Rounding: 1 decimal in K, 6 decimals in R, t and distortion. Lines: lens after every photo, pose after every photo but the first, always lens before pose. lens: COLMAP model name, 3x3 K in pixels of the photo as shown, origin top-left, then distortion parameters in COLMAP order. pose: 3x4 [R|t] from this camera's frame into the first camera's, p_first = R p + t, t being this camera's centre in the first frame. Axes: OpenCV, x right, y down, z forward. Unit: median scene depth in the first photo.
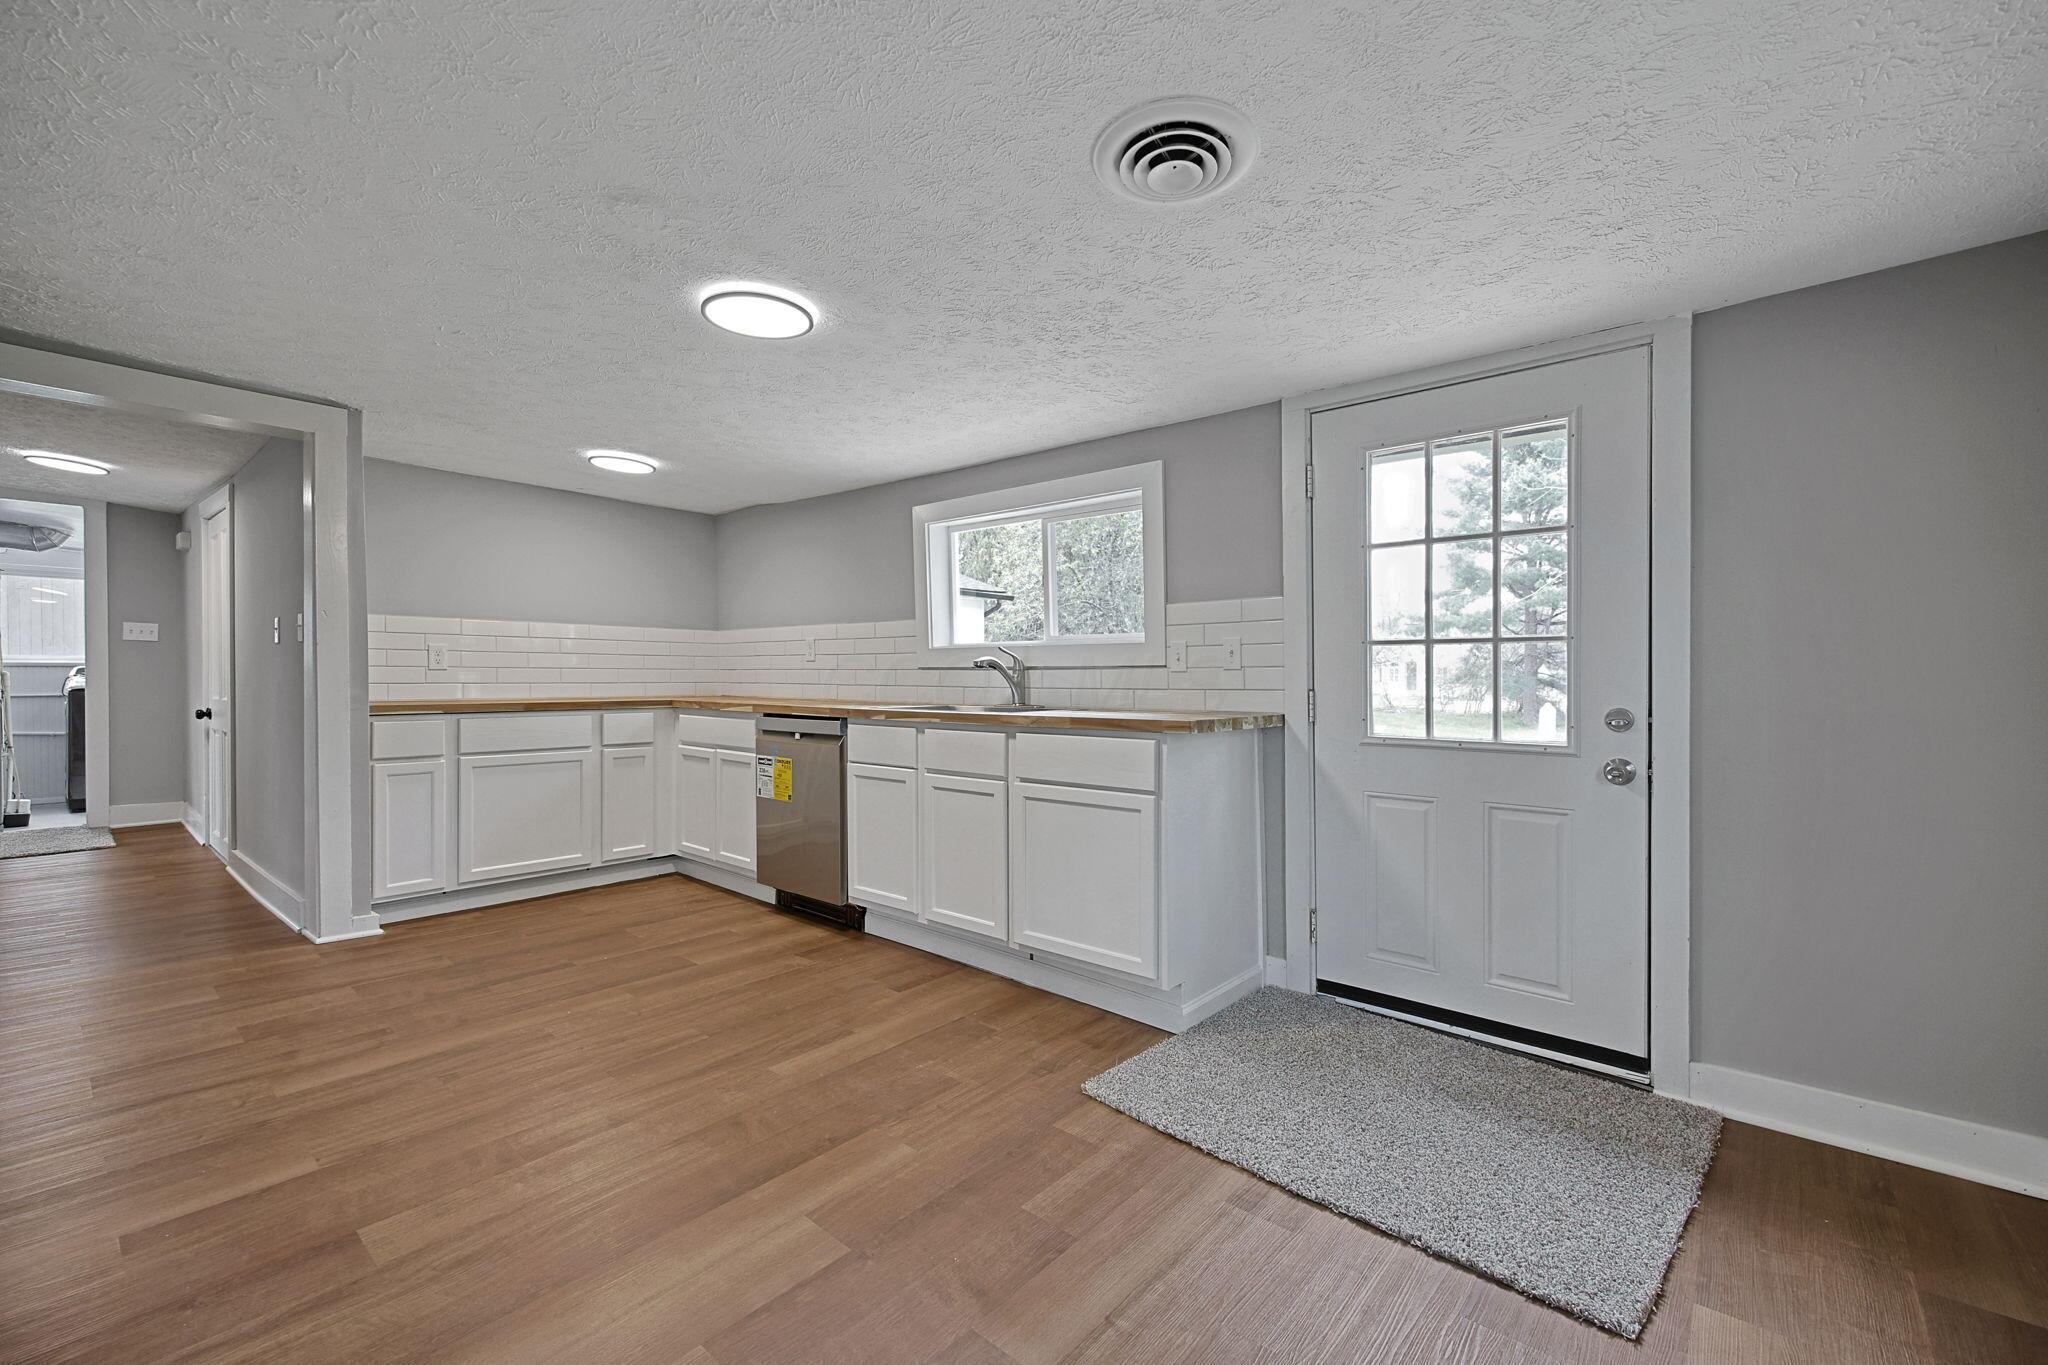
lens RADIAL K [[866.6, 0, 1013.6], [0, 866.6, 677.1], [0, 0, 1]] dist [-0.007741, -0.000359]
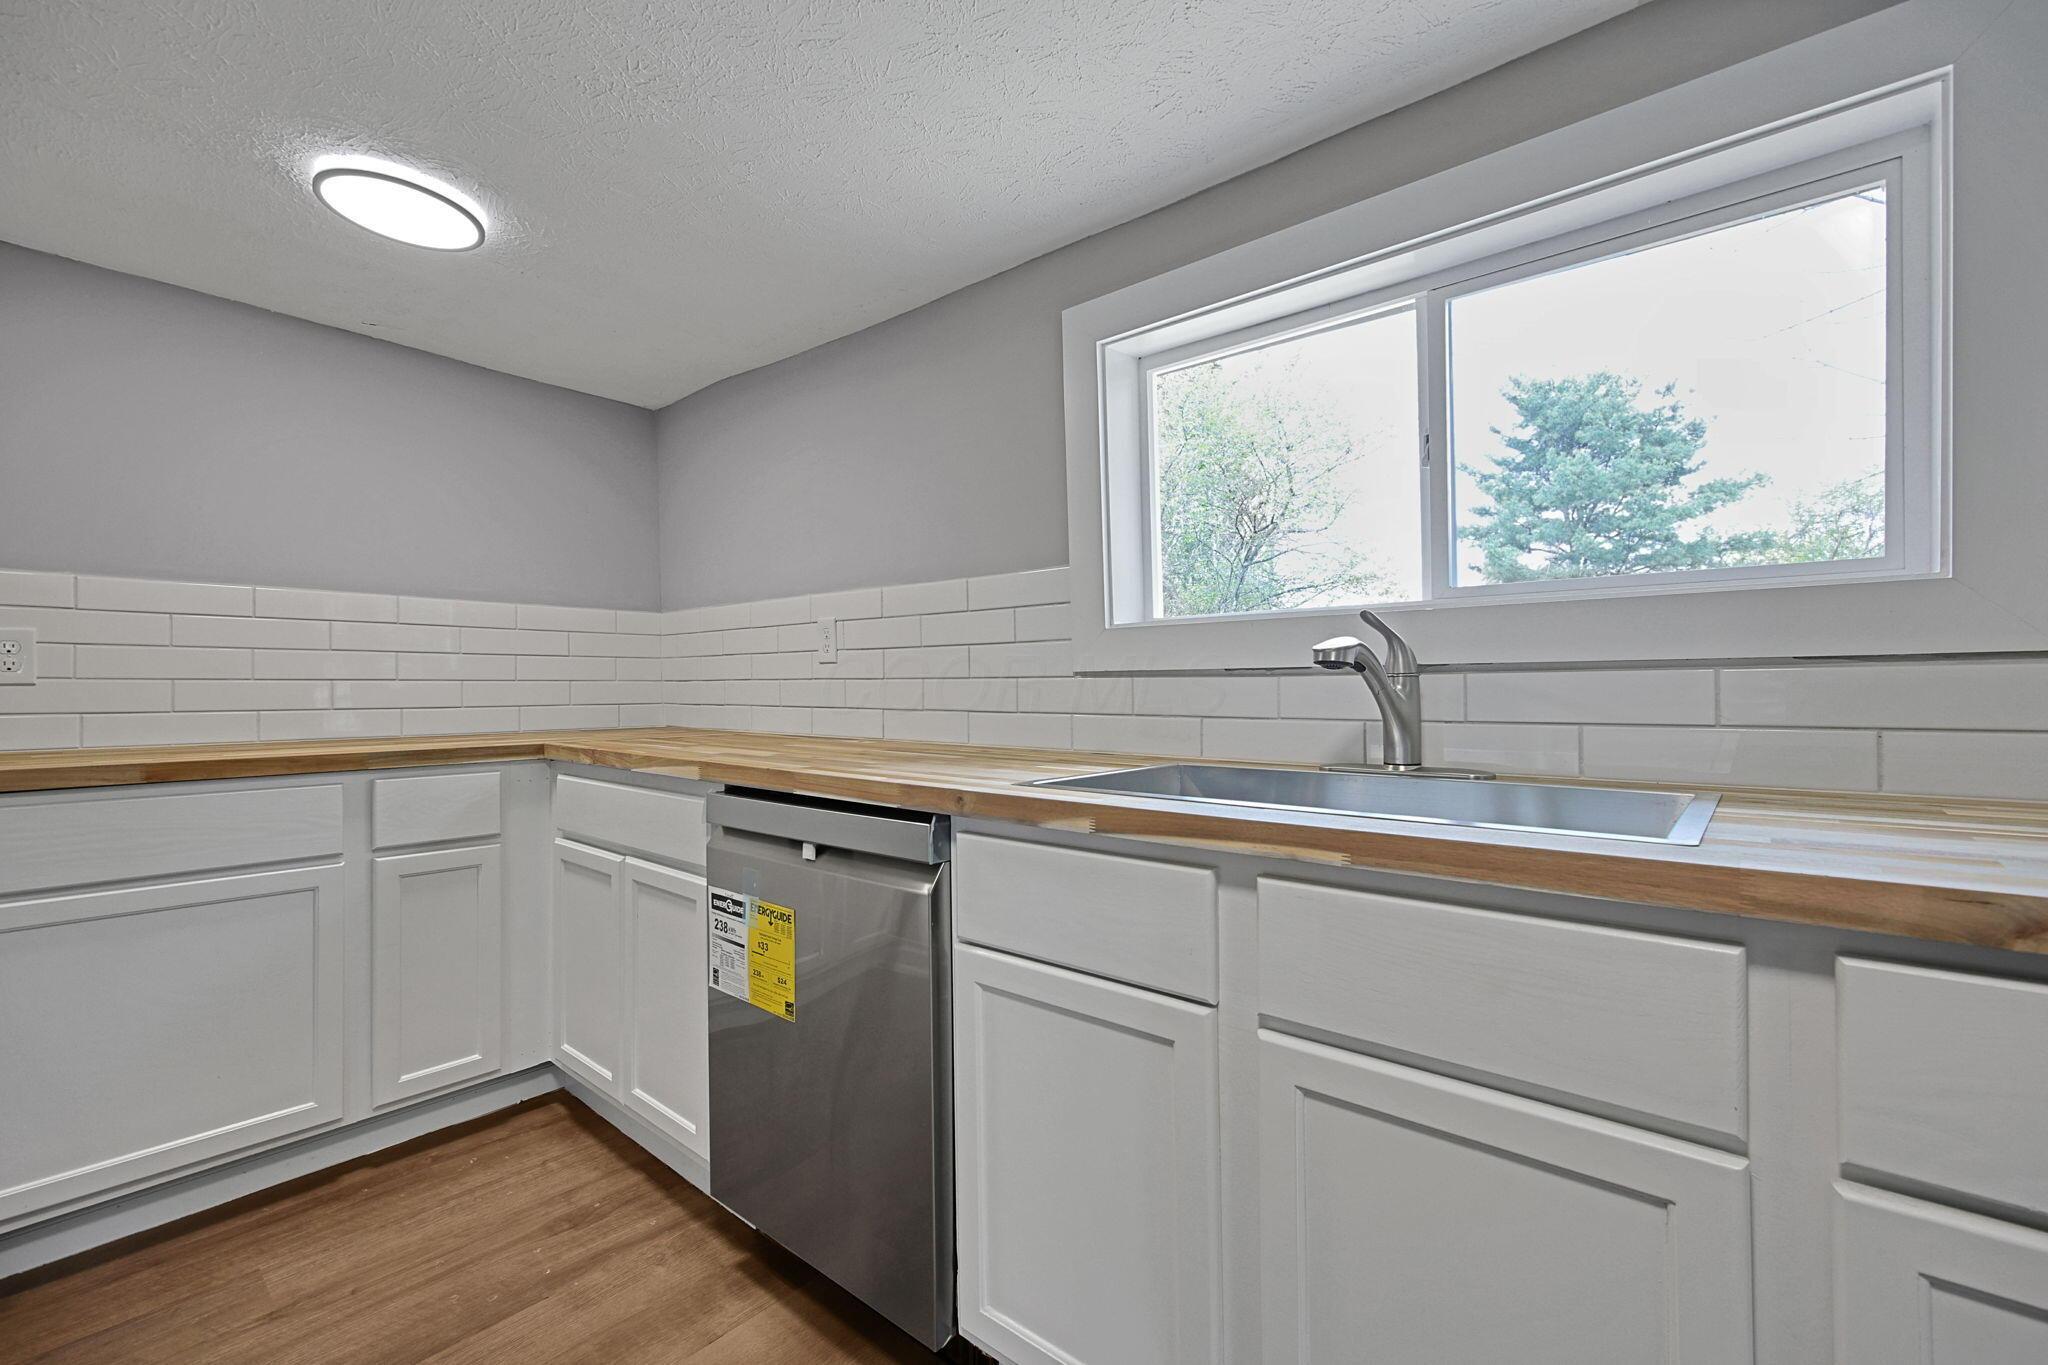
lens RADIAL K [[866.6, 0, 1024.0], [0, 866.6, 682.4], [0, 0, 1]] dist [-0.007741, -0.000359]
pose [[0.999879, -0.008331, 0.013148, -0.149246], [0.008401, 0.999951, -0.005291, -0.003582], [-0.013103, 0.005401, 0.999900, 0.578728]]
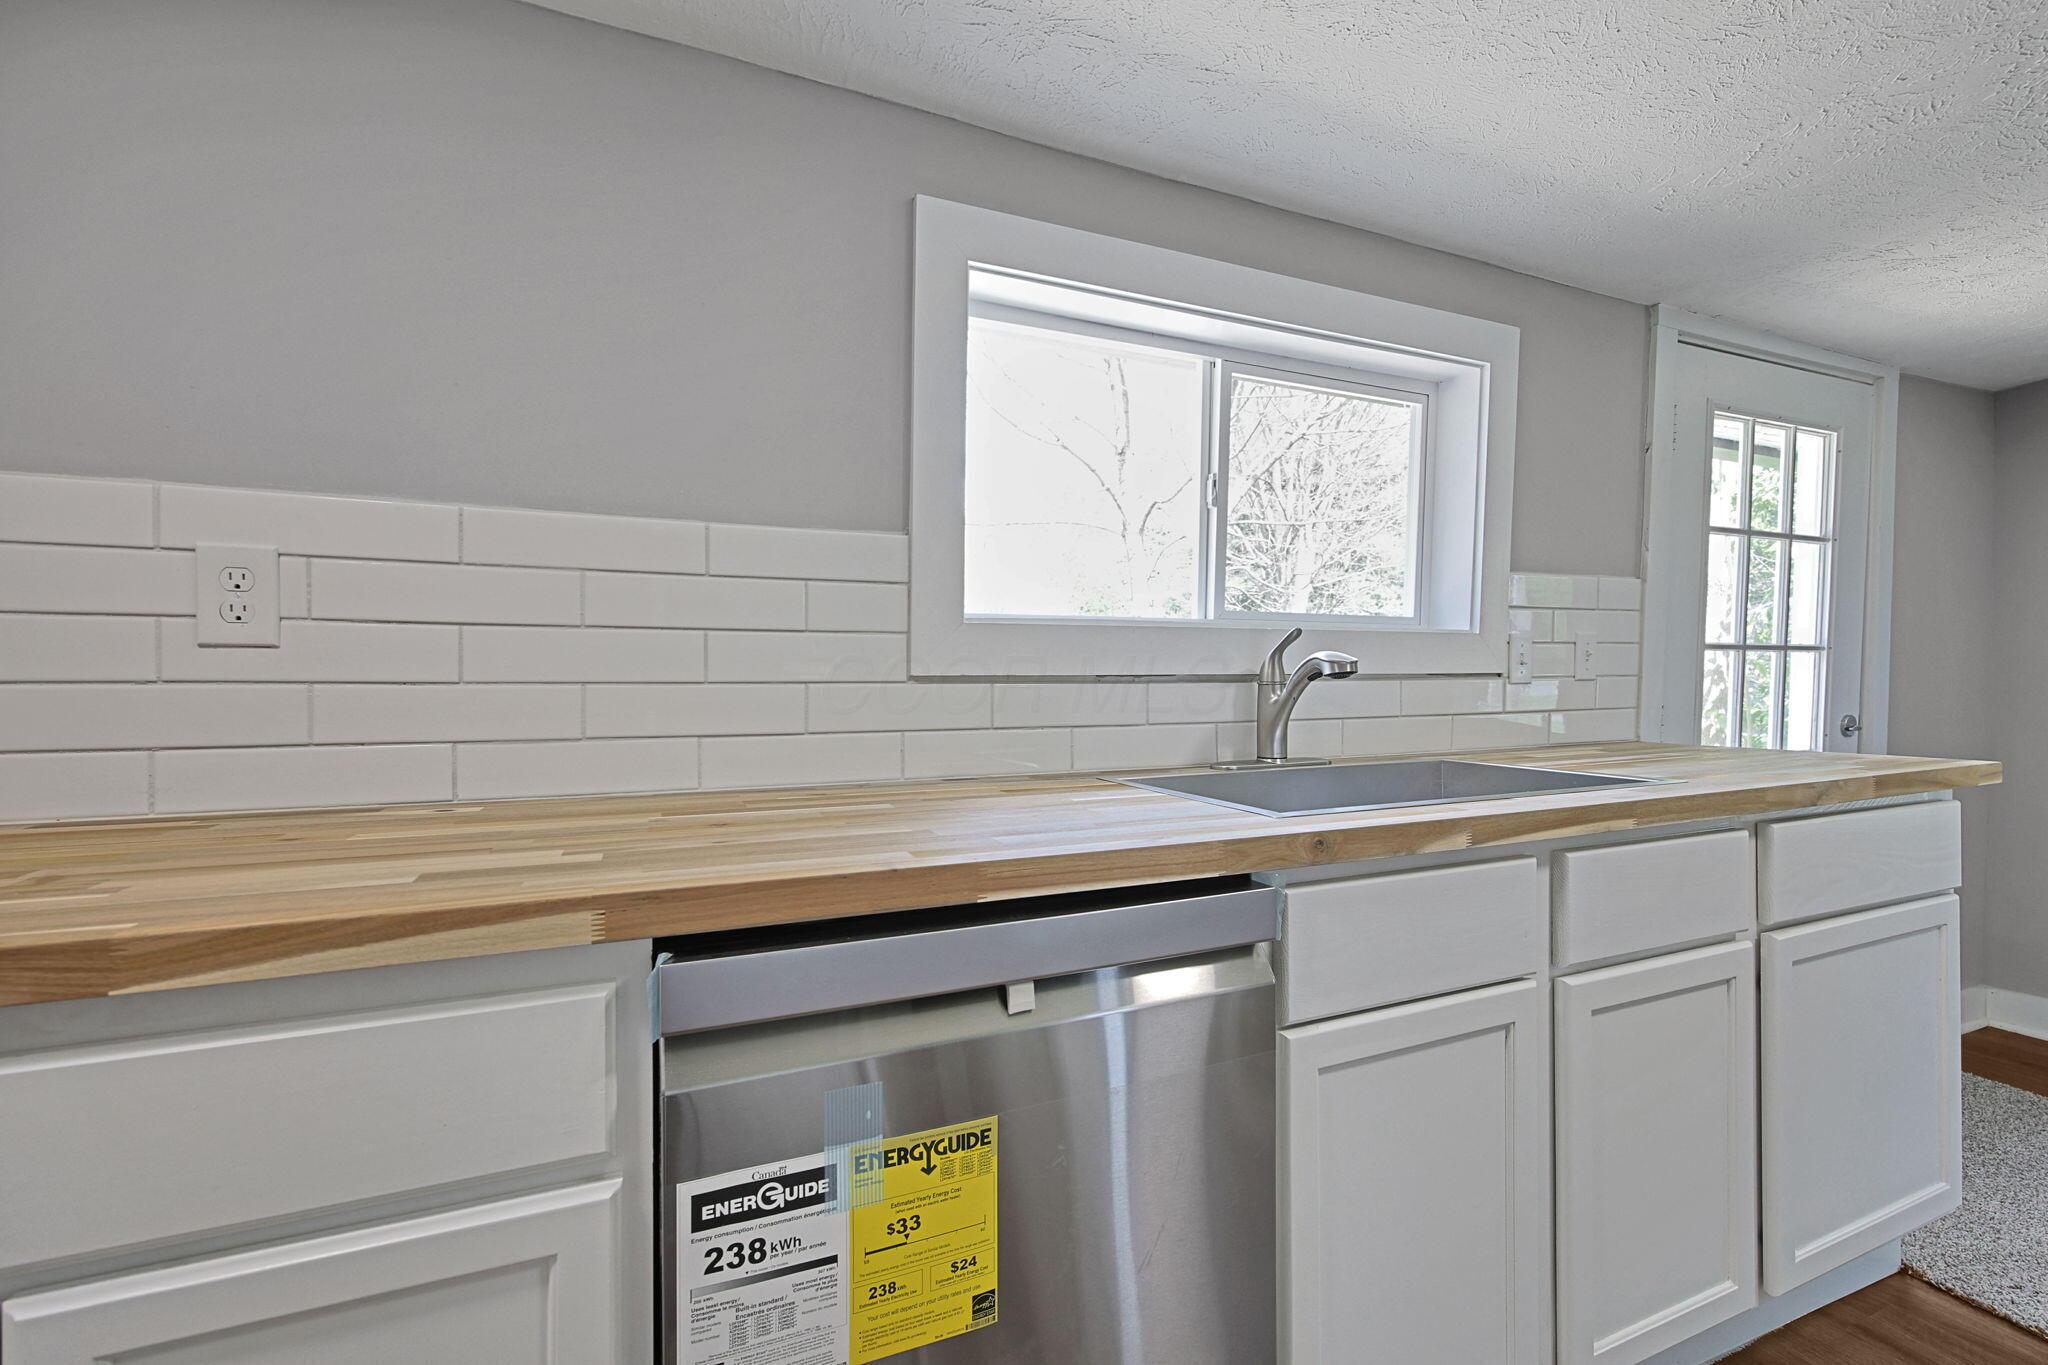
lens RADIAL K [[866.6, 0, 1018.7], [0, 866.6, 687.5], [0, 0, 1]] dist [-0.007741, -0.000359]
pose [[0.426865, -0.011708, 0.904240, -0.415908], [0.006717, 0.999930, 0.009776, -0.009761], [-0.904290, 0.001901, 0.426914, 0.855526]]
